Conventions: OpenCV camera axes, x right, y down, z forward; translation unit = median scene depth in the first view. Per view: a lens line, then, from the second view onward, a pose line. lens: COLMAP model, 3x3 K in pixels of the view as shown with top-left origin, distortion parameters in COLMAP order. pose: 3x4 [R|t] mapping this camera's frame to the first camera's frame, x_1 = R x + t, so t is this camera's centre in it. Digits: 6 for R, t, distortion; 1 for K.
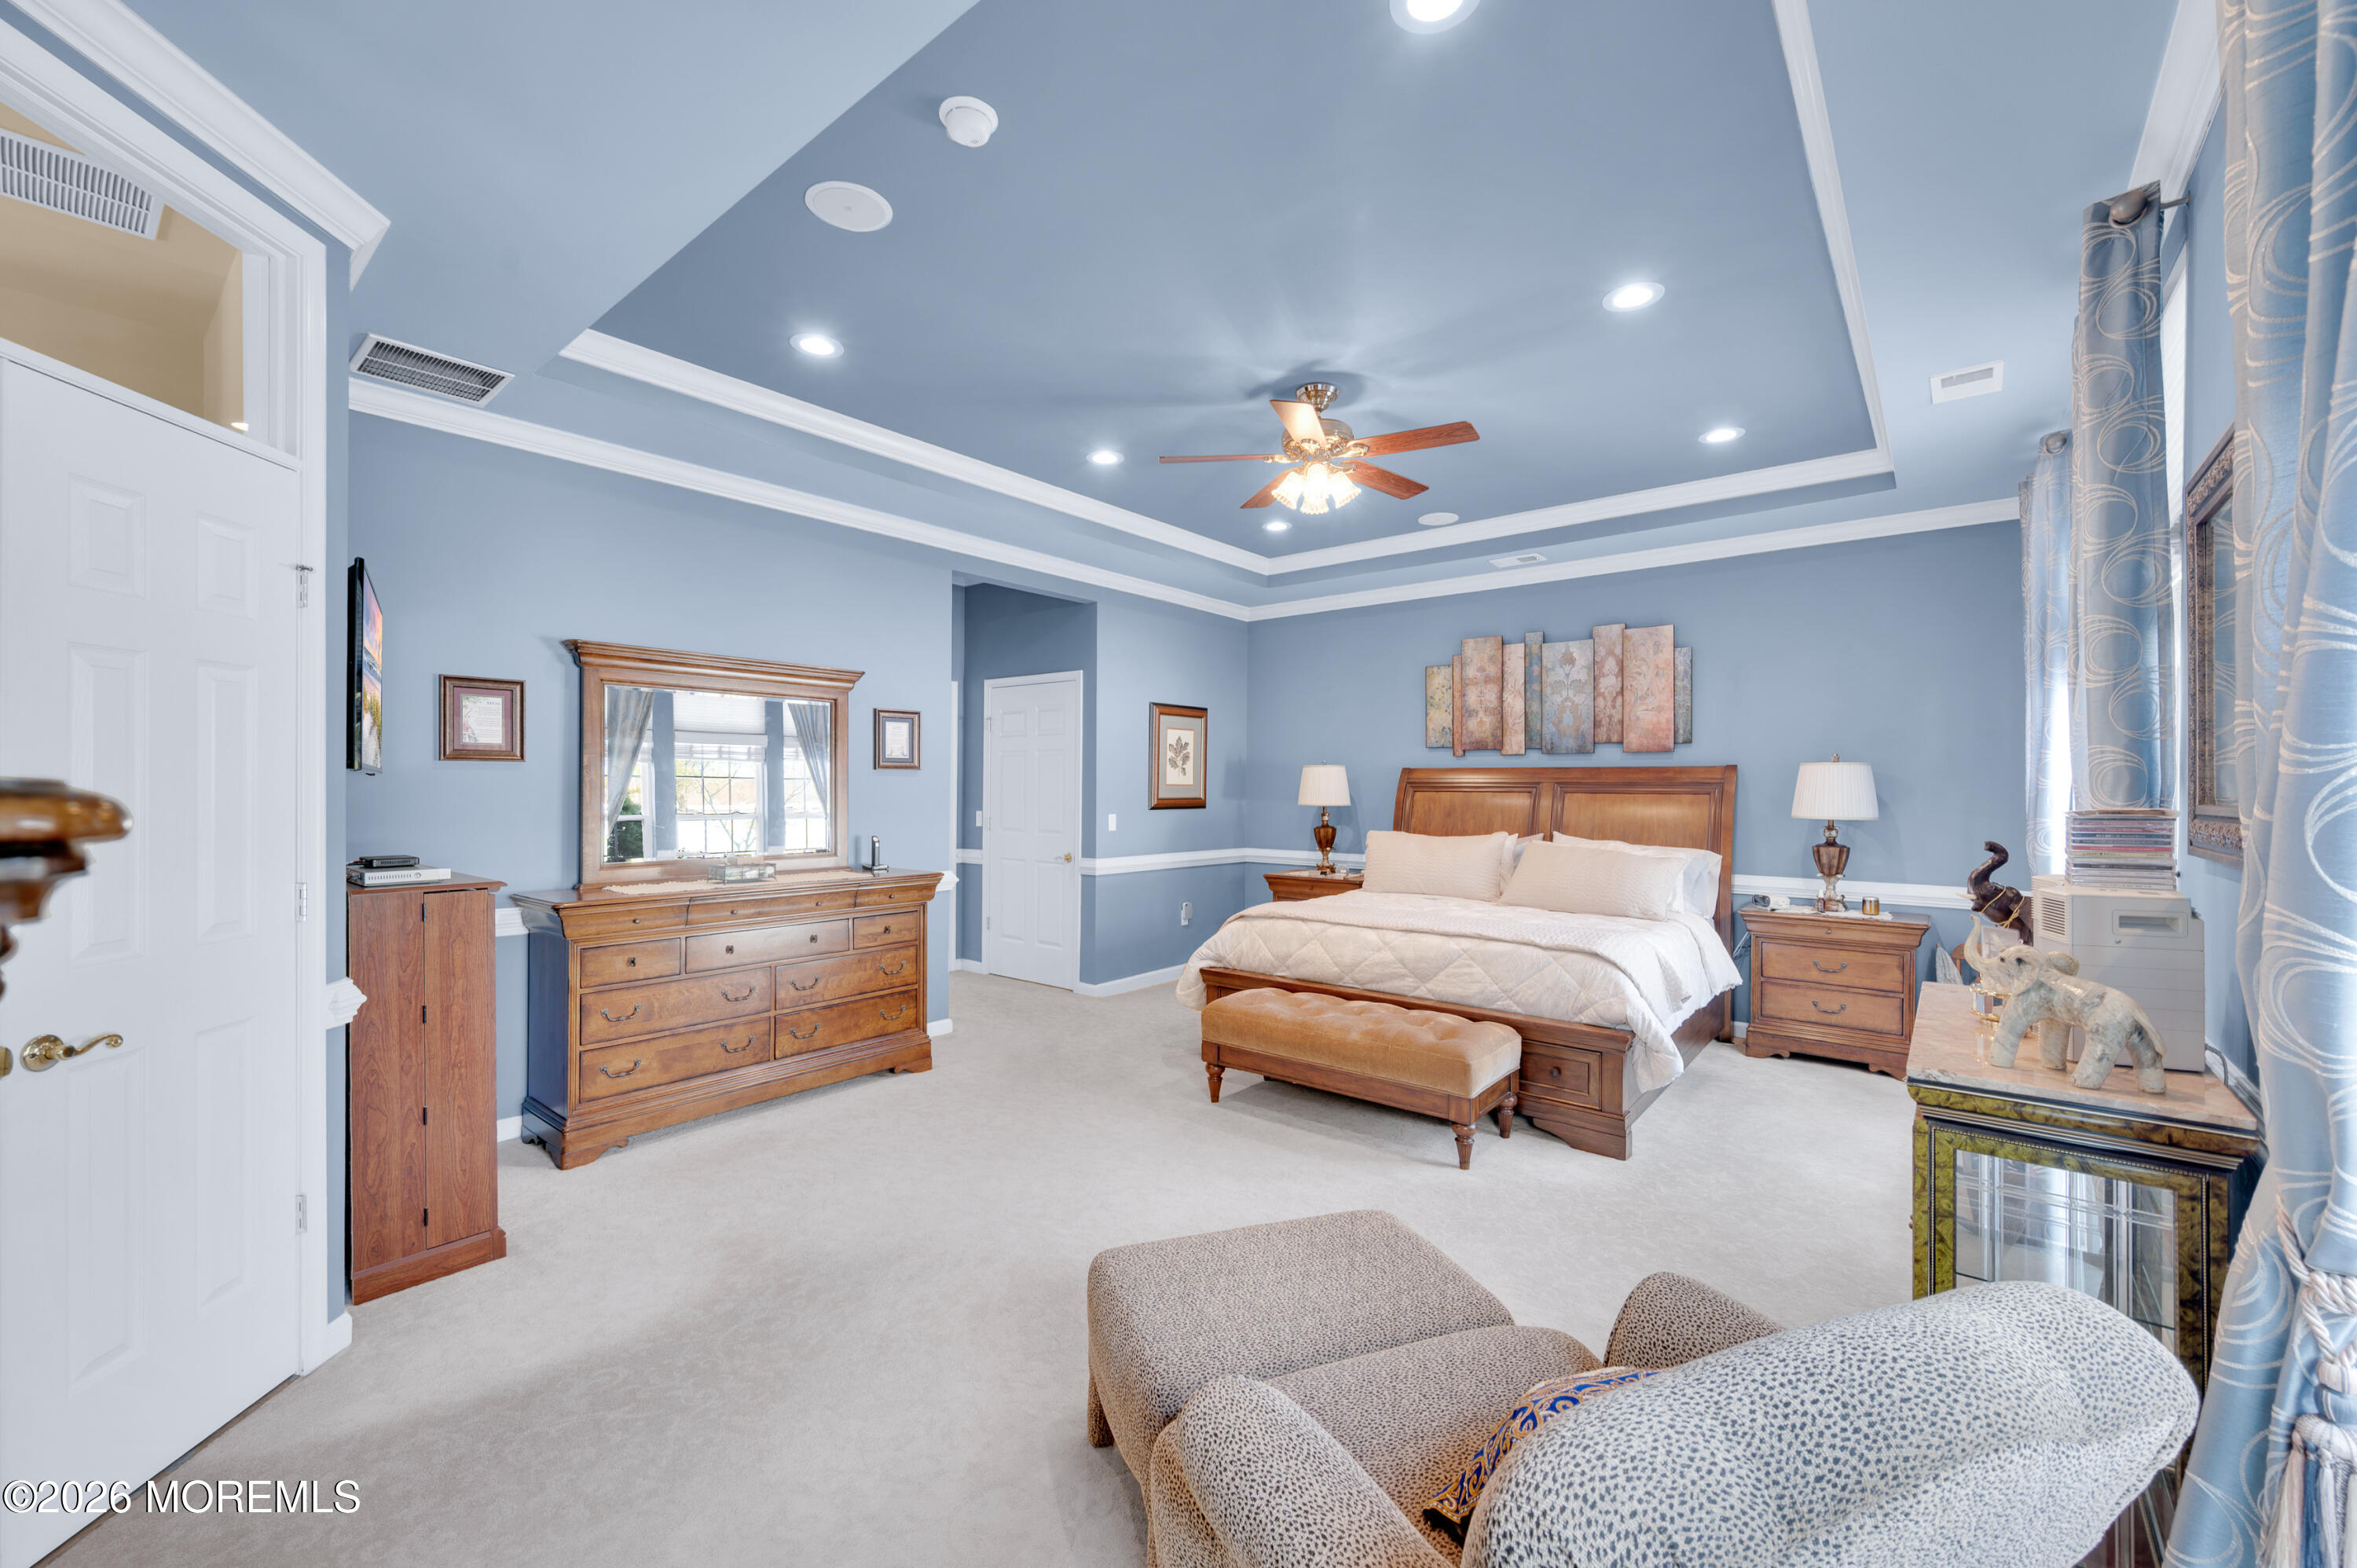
lens RADIAL K [[924.2, 0, 1162.8], [0, 924.2, 781.1], [0, 0, 1]] dist [-0.015598, -0.000526]
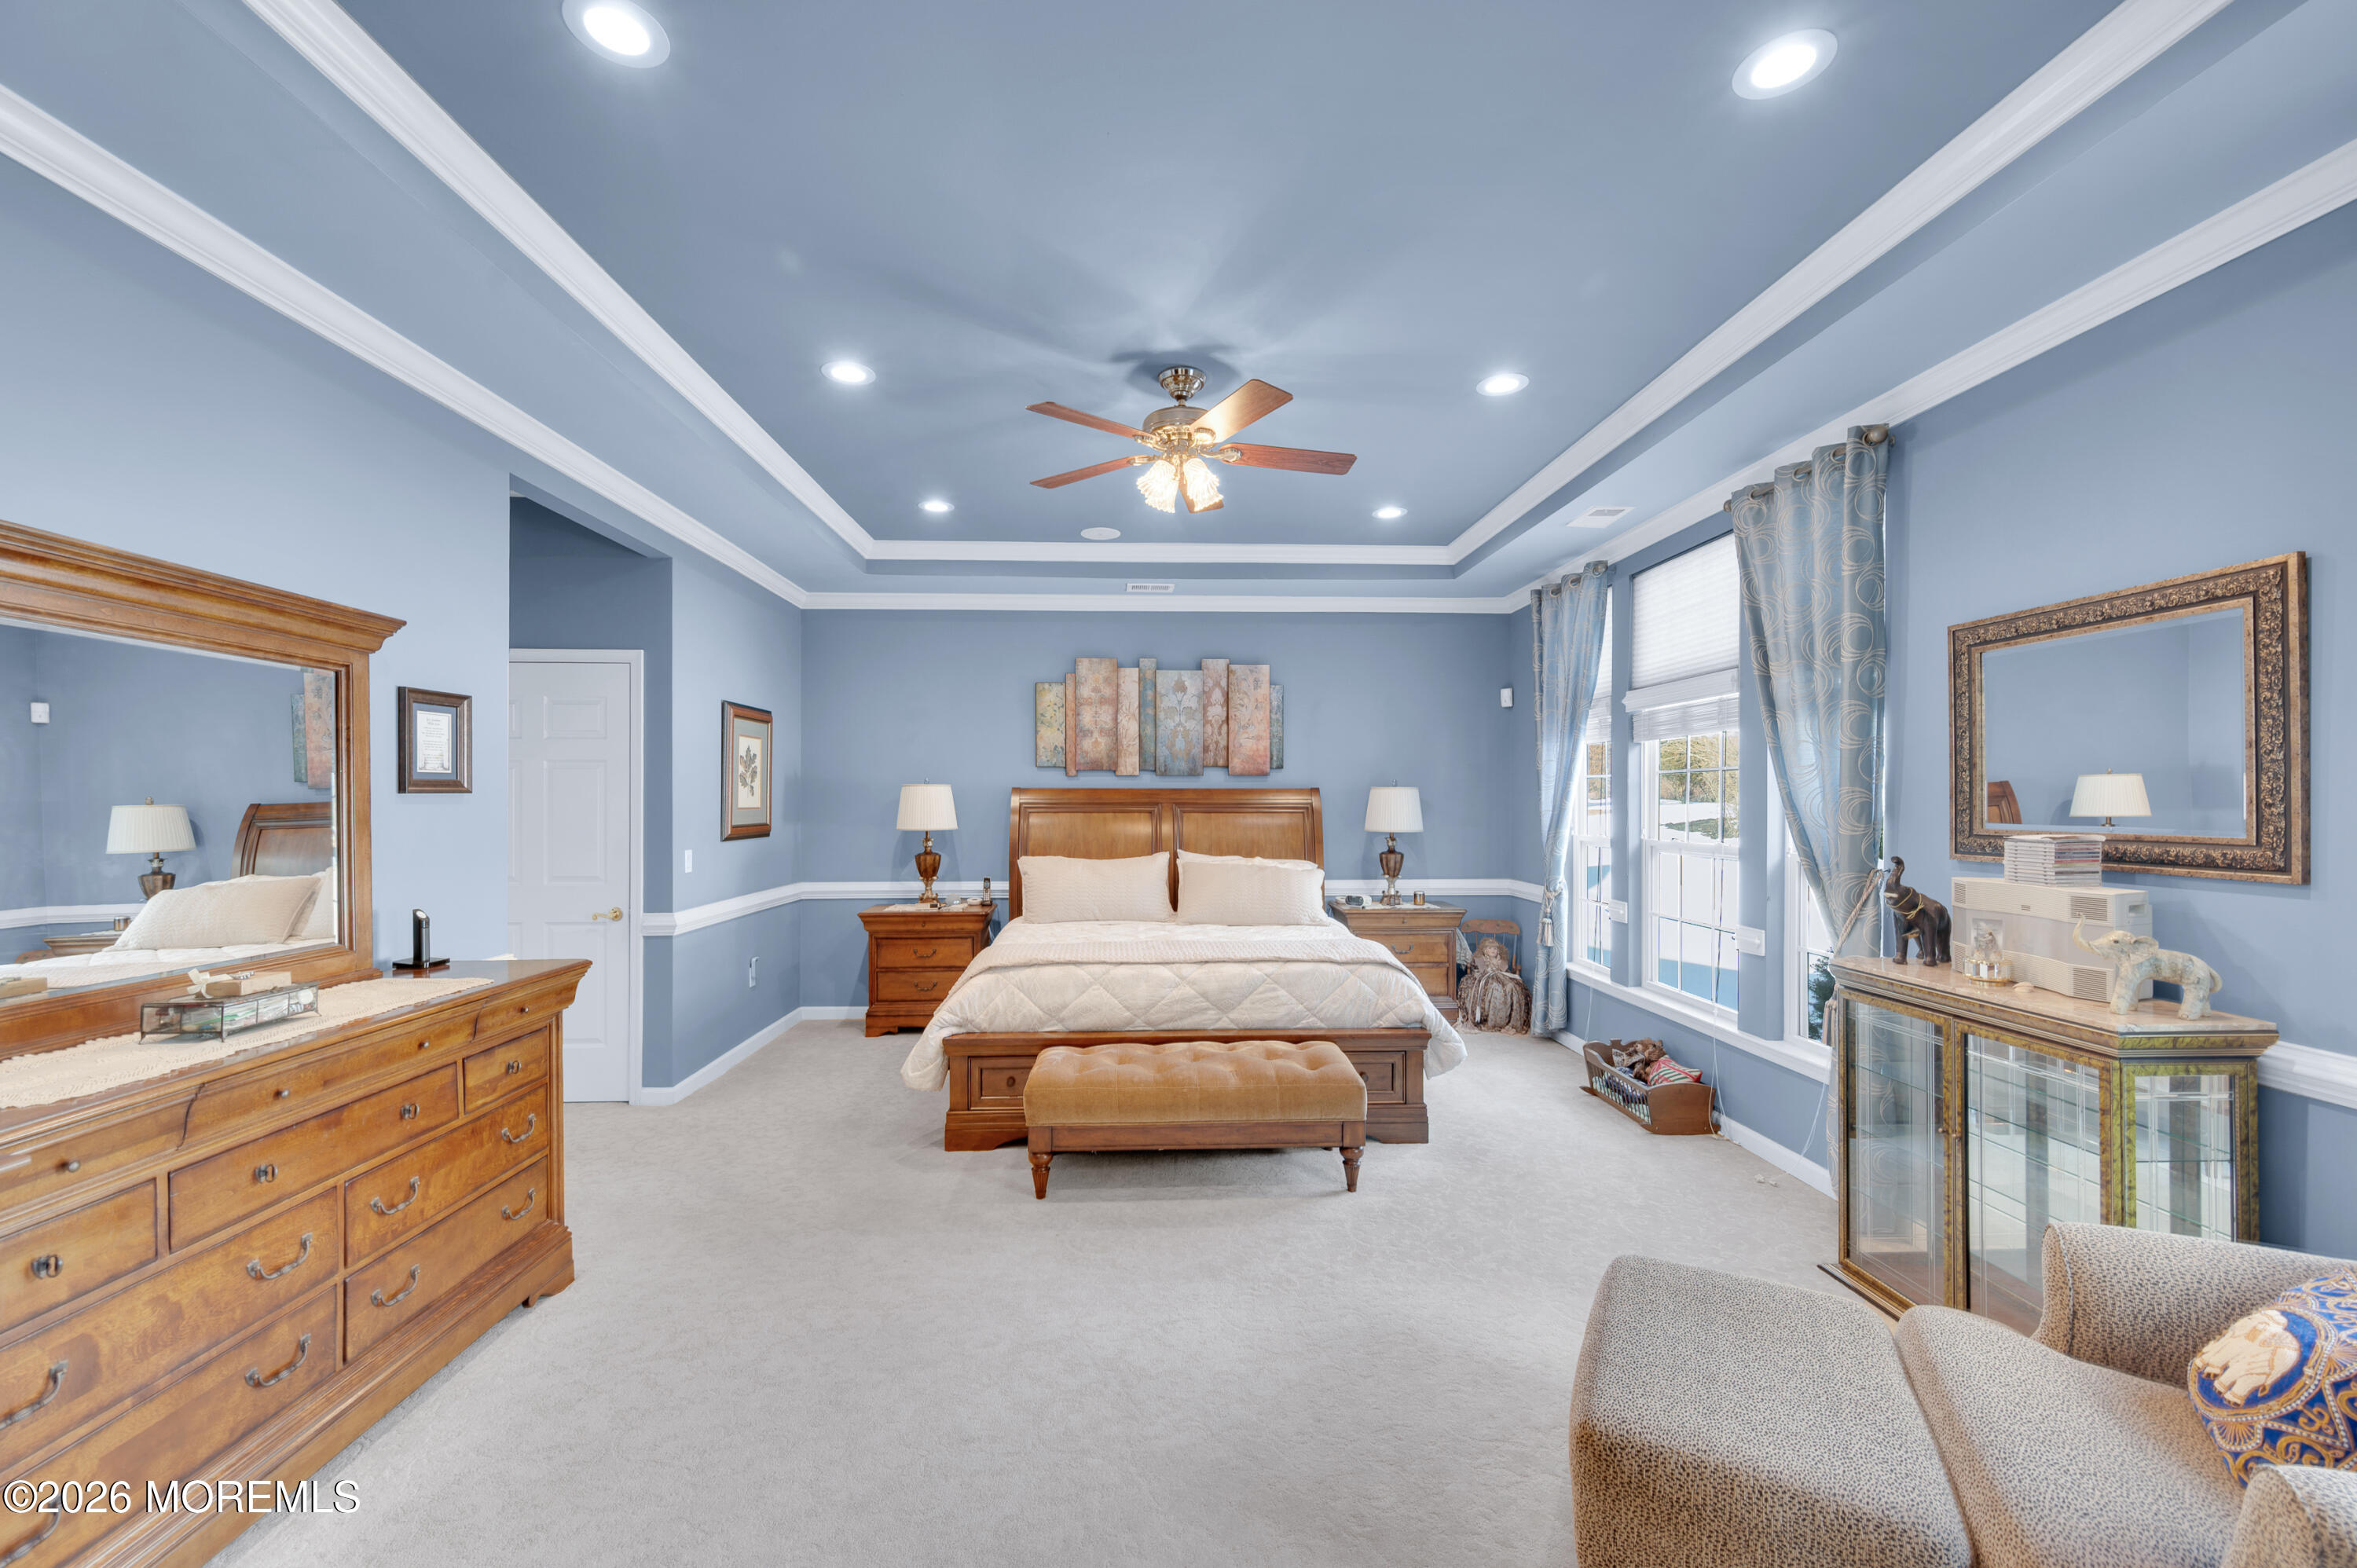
lens RADIAL K [[924.2, 0, 1170.7], [0, 924.2, 792.7], [0, 0, 1]] dist [-0.015598, -0.000526]
pose [[0.740249, -0.000525, 0.672333, -0.305064], [0.000815, 1.000000, -0.000117, -0.010805], [-0.672333, 0.000635, 0.740249, 0.231503]]
